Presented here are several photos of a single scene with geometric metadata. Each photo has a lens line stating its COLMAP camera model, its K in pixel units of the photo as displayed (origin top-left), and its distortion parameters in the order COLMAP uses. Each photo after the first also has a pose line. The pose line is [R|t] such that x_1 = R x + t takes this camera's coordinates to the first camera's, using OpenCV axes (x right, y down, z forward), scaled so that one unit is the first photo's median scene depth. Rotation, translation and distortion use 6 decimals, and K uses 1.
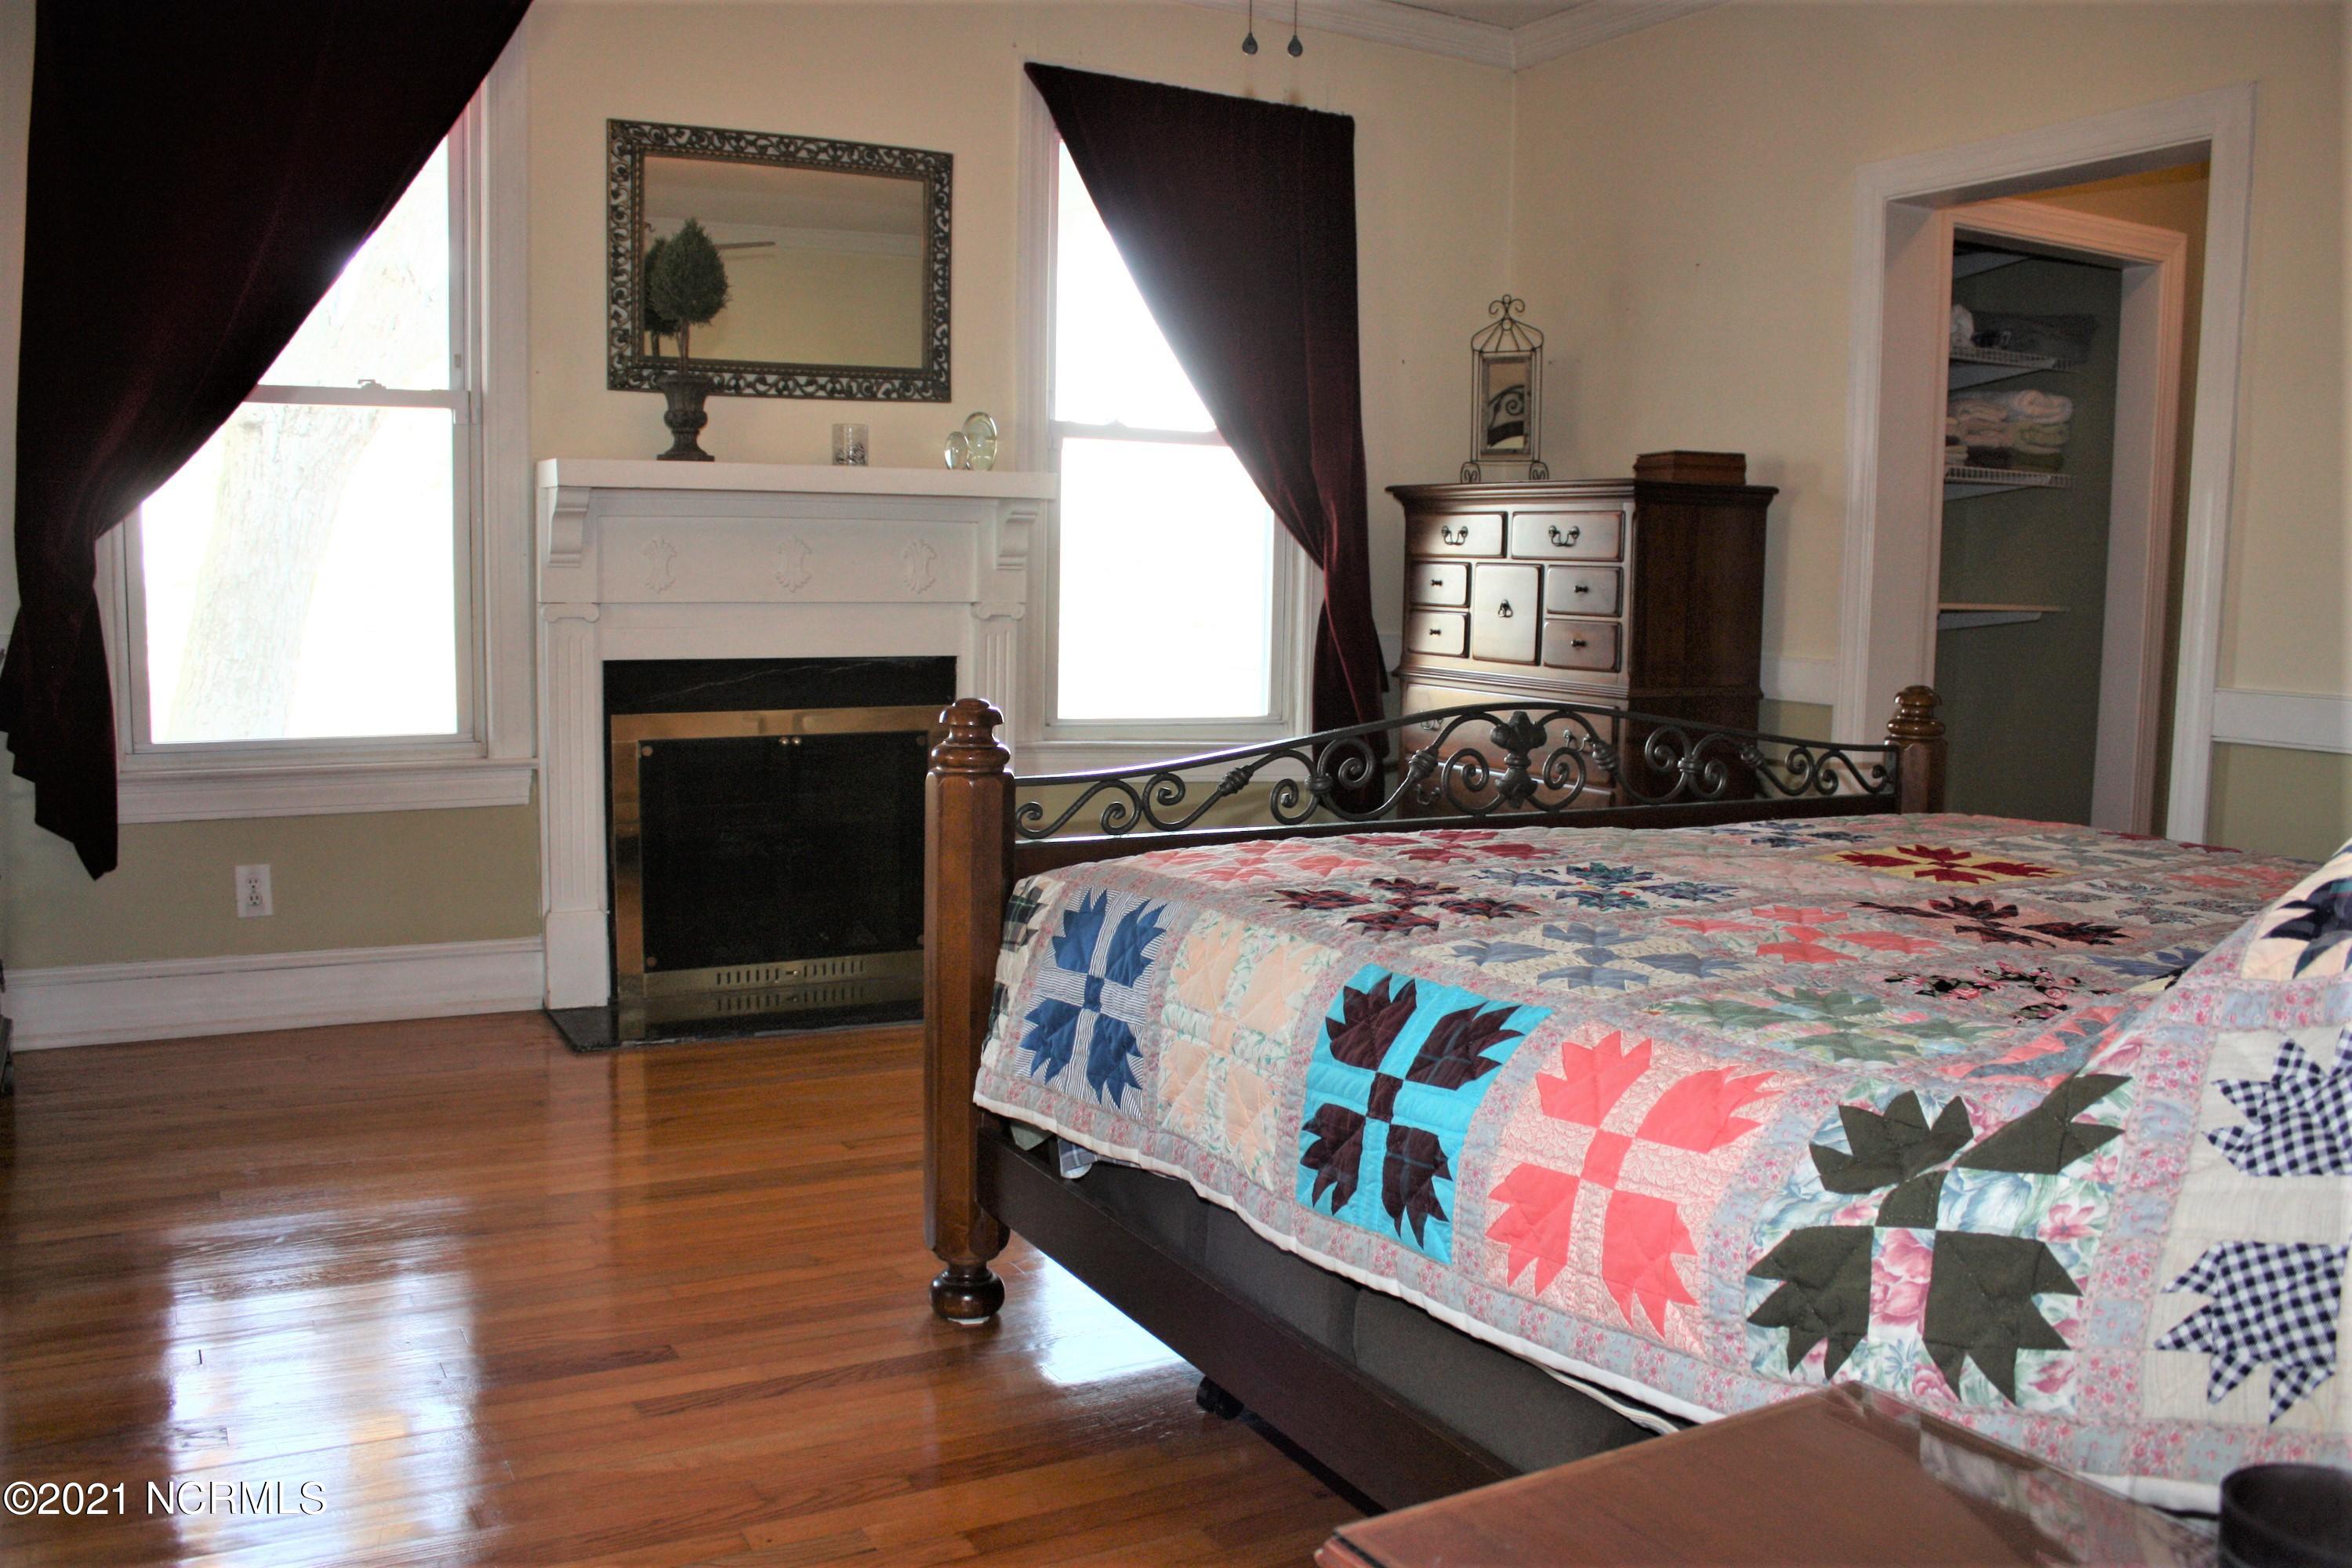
lens RADIAL K [[1974.6, 0, 1176.0], [0, 1974.6, 784.0], [0, 0, 1]] dist [-0.159957, 0.116776]
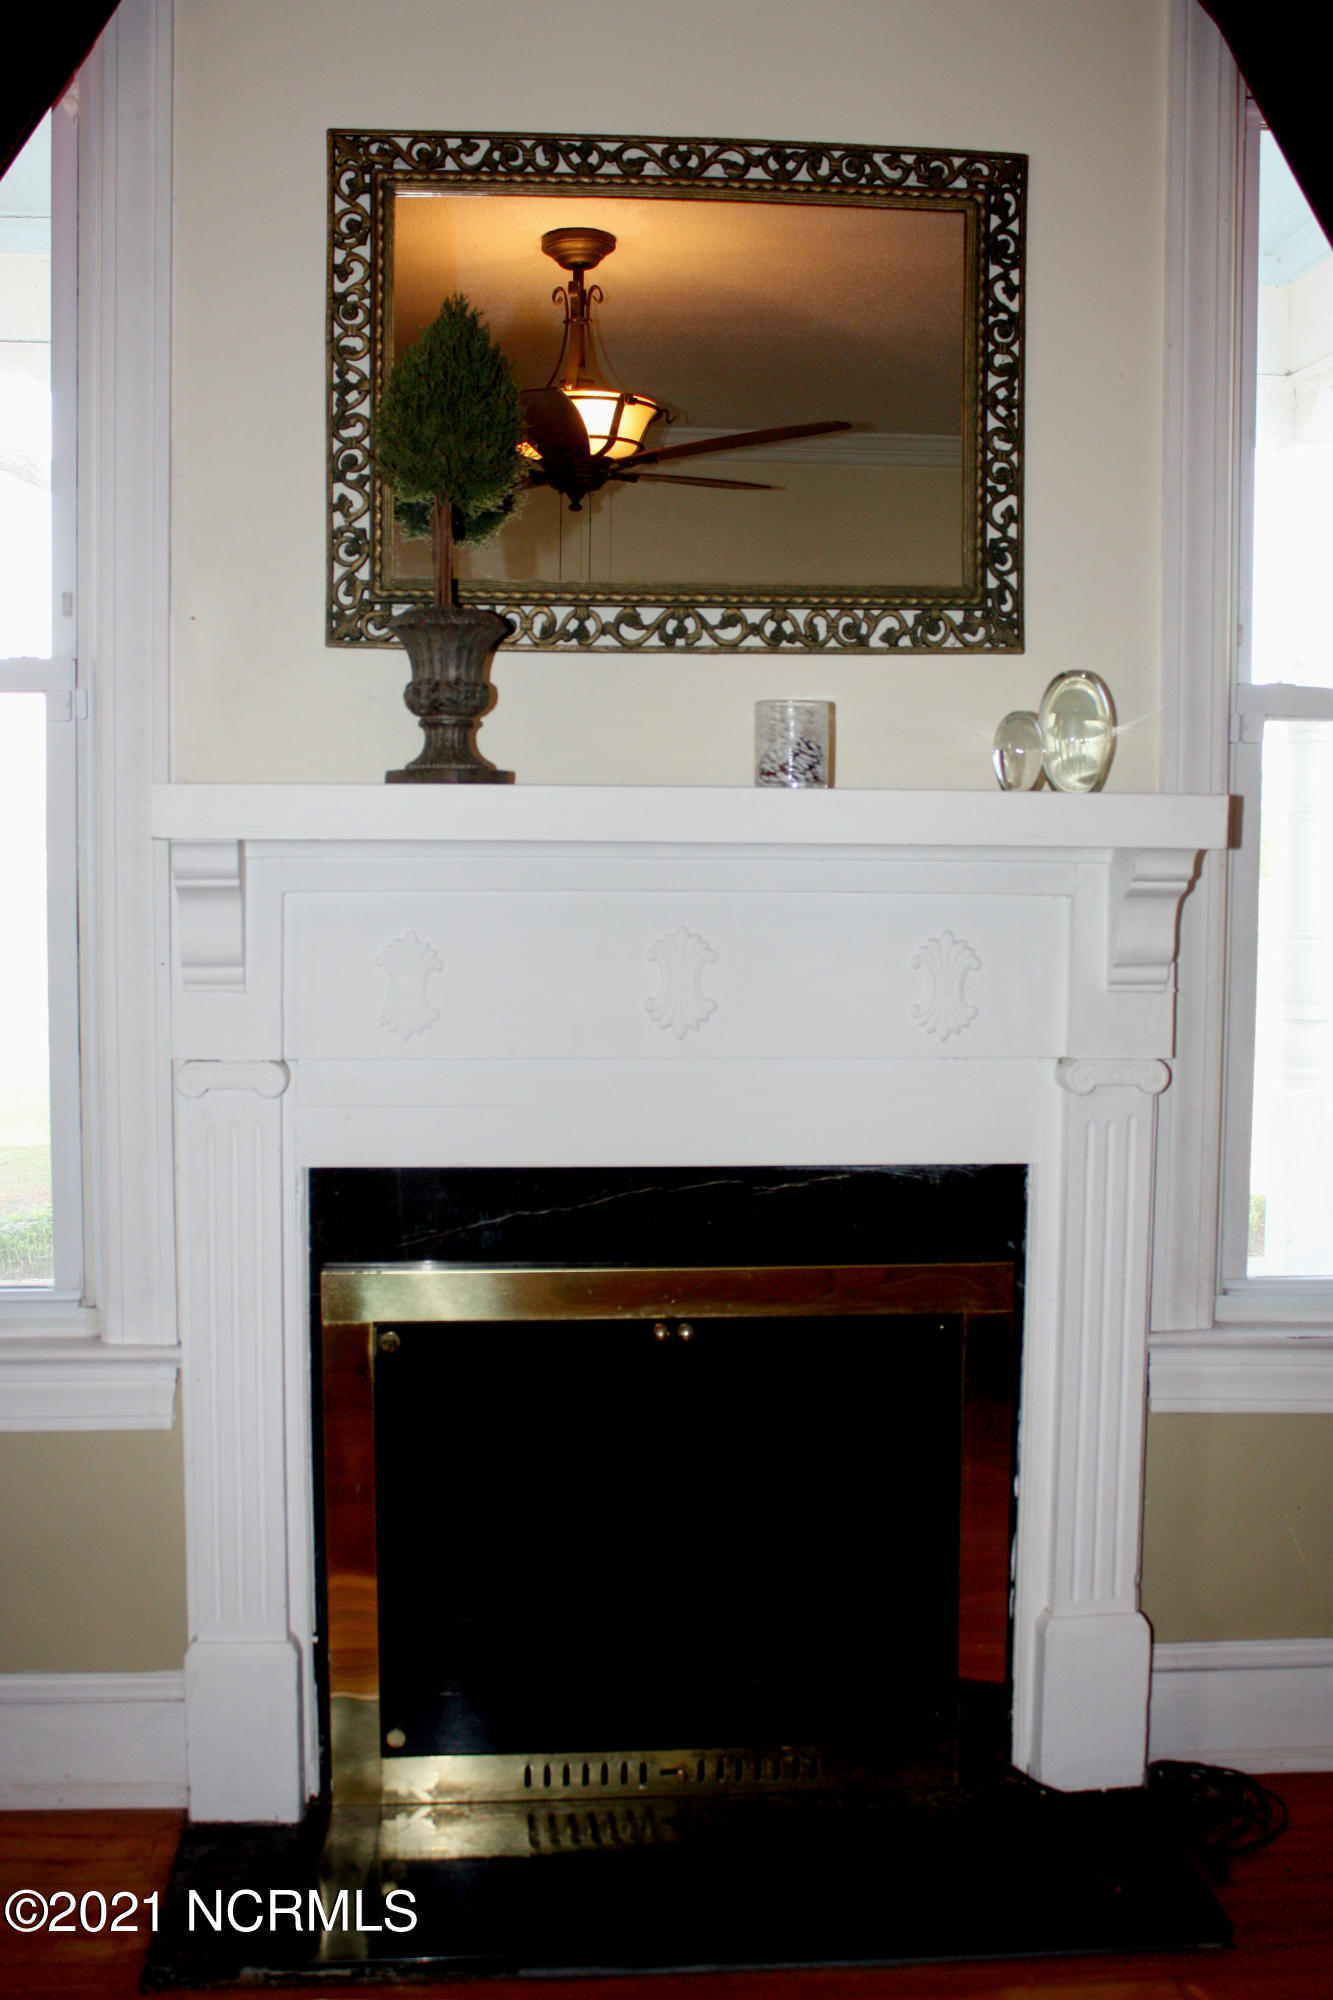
lens RADIAL K [[2049.6, 0, 666.5], [0, 2049.6, 1000.0], [0, 0, 1]] dist [-0.122757, 0.103786]
pose [[0.918416, 0.019599, -0.395131, 0.008061], [-0.036641, 0.998693, -0.035628, -0.090380], [0.393916, 0.047199, 0.917934, 0.525516]]
